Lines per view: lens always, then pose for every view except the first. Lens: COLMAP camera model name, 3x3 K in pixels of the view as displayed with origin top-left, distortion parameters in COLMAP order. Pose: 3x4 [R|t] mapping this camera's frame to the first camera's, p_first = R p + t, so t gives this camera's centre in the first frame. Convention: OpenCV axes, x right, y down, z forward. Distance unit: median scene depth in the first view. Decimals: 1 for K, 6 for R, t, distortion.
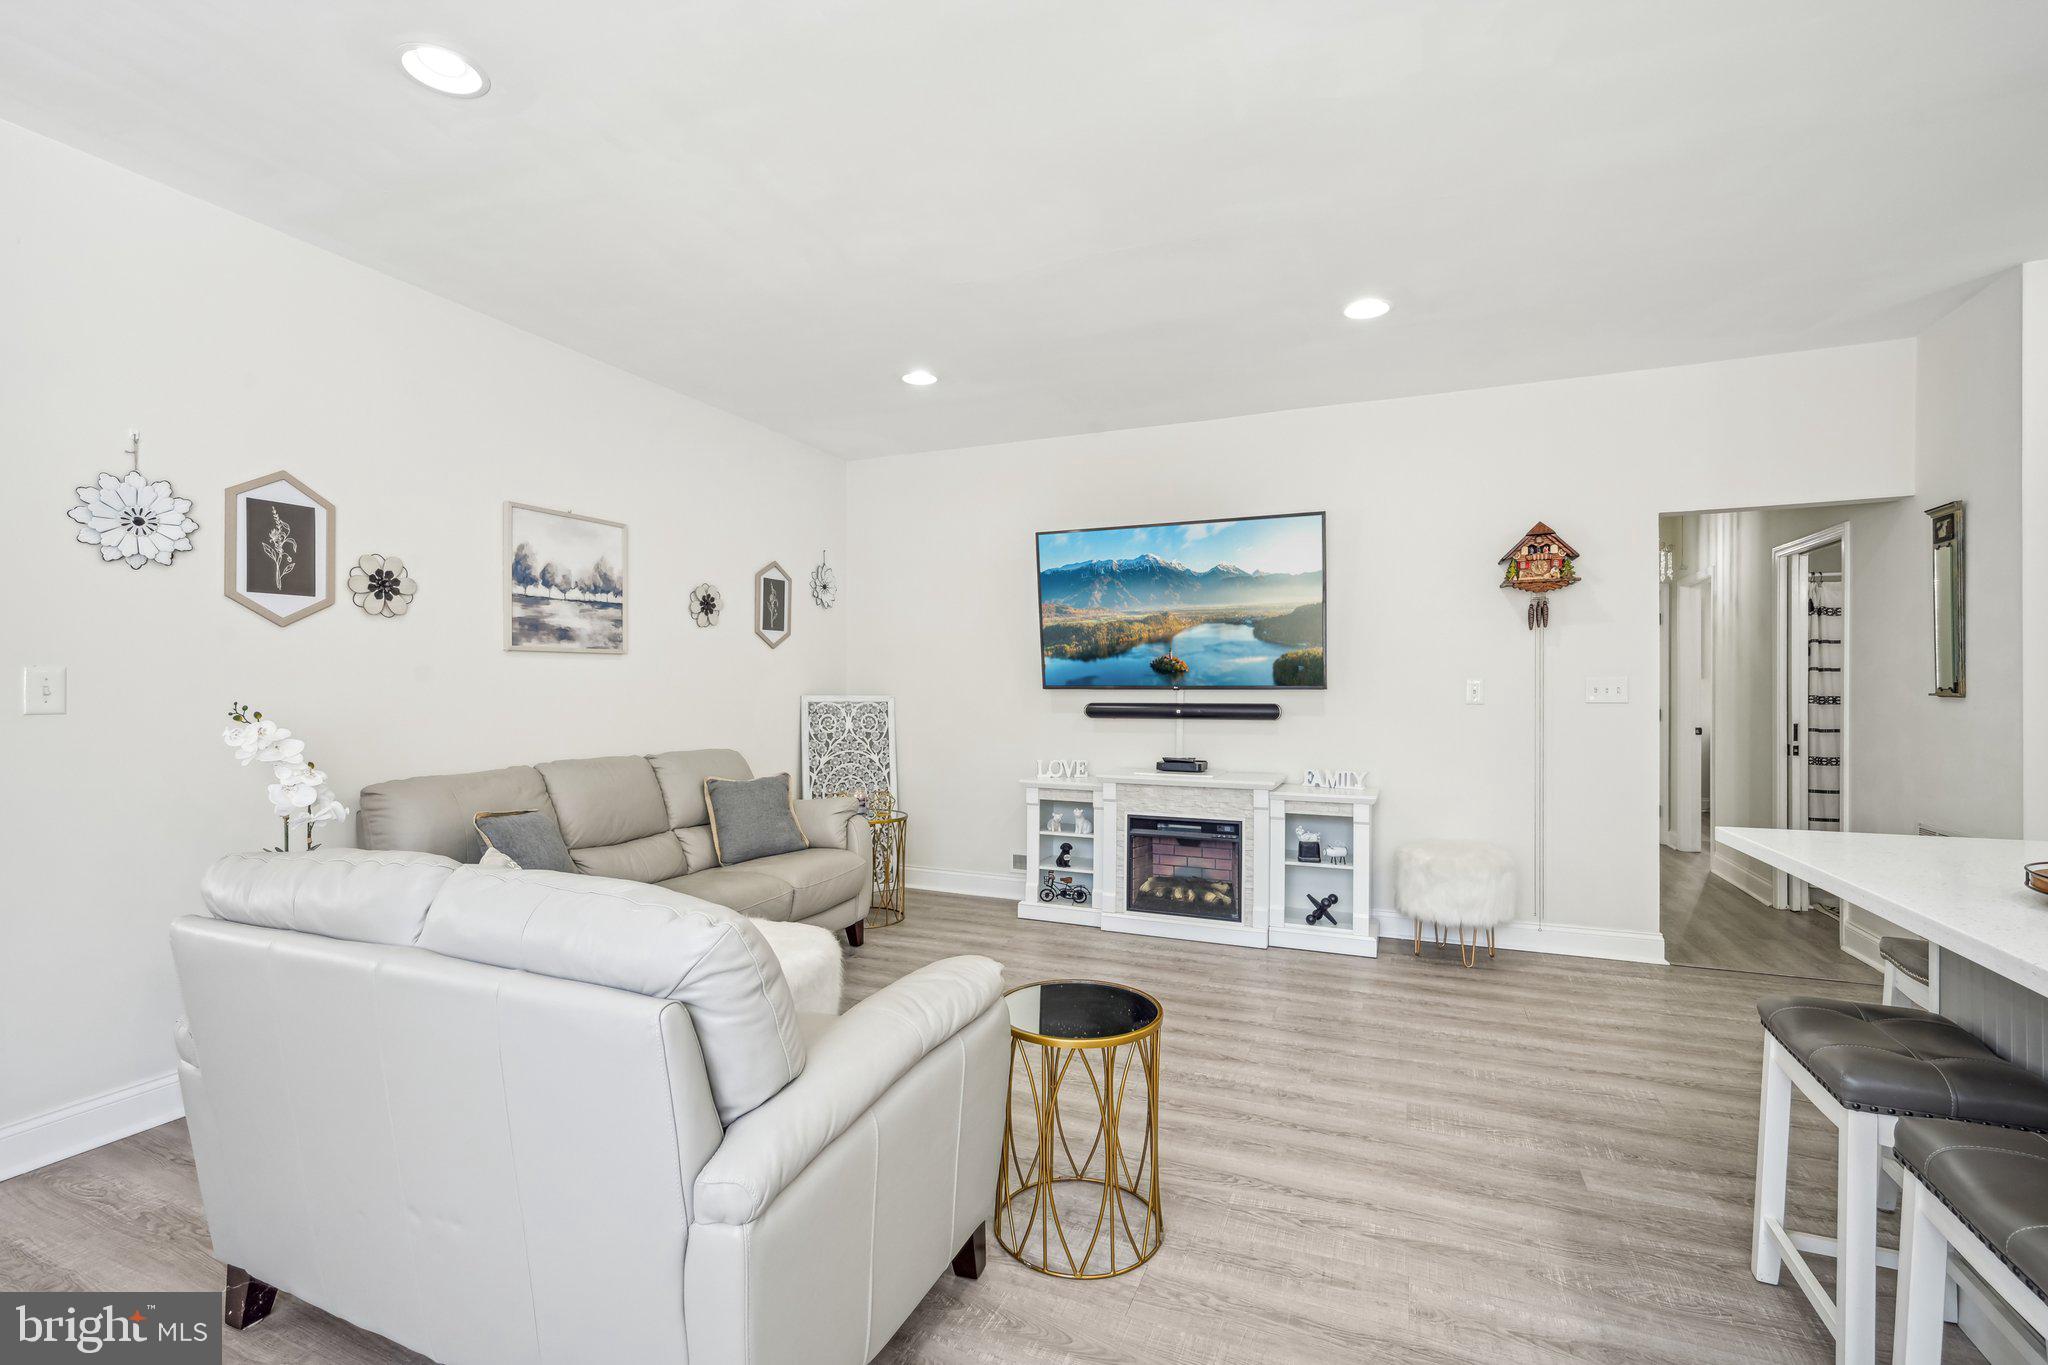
lens RADIAL K [[916.9, 0, 1027.3], [0, 916.9, 689.6], [0, 0, 1]] dist [-0.005159, 0.000305]
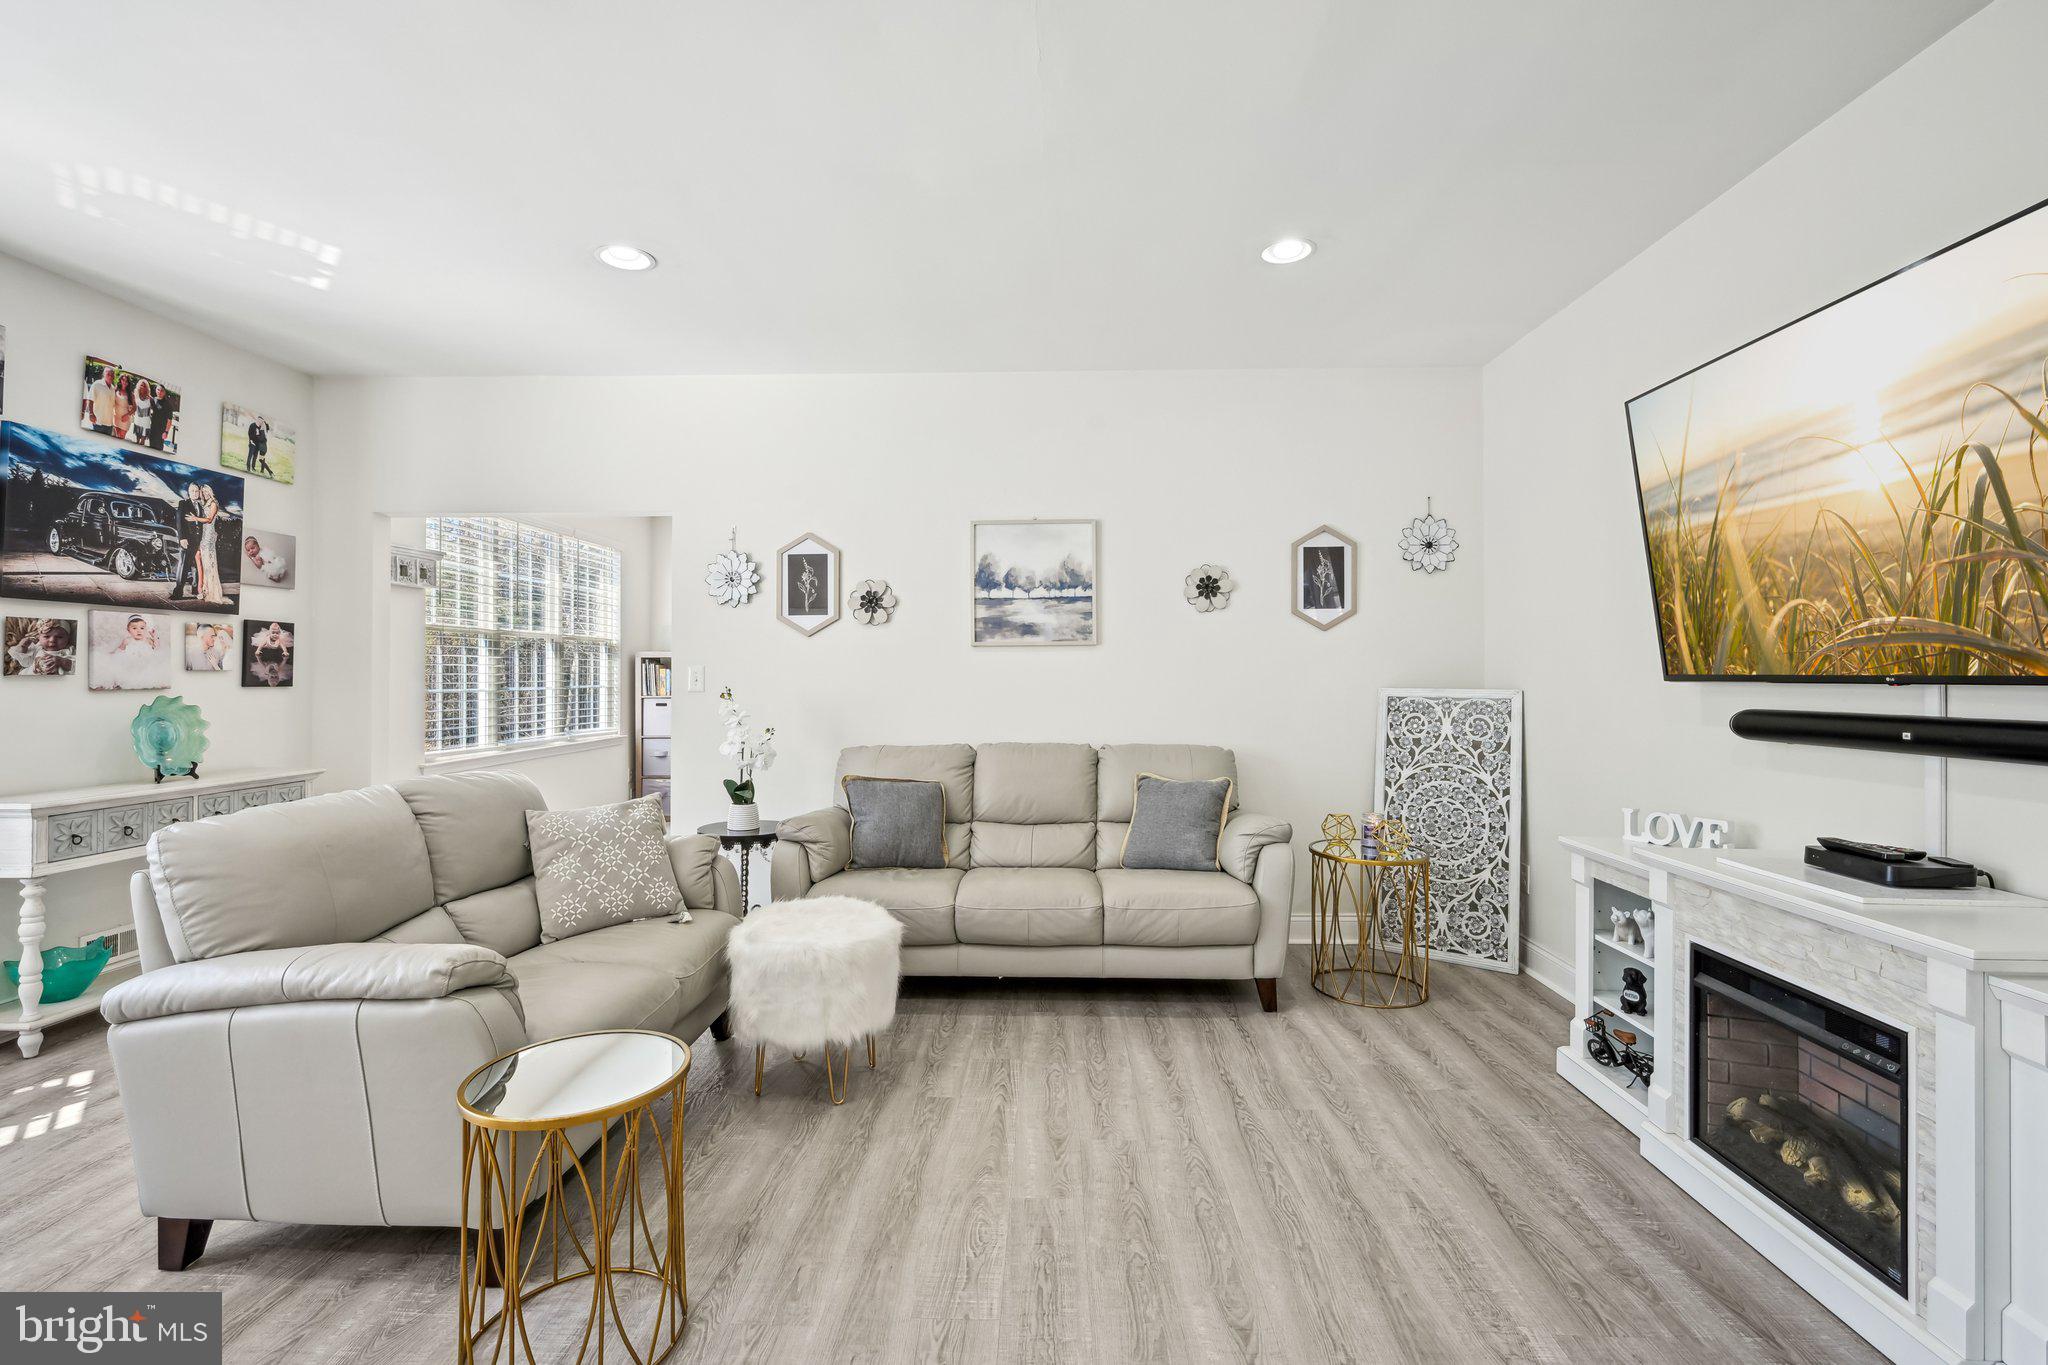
lens RADIAL K [[916.9, 0, 1036.4], [0, 916.9, 678.9], [0, 0, 1]] dist [-0.005159, 0.000305]
pose [[0.347296, 0.001760, -0.937754, 0.507332], [-0.002551, 0.999996, 0.000932, -0.001715], [0.937752, 0.002069, 0.347299, 0.586031]]
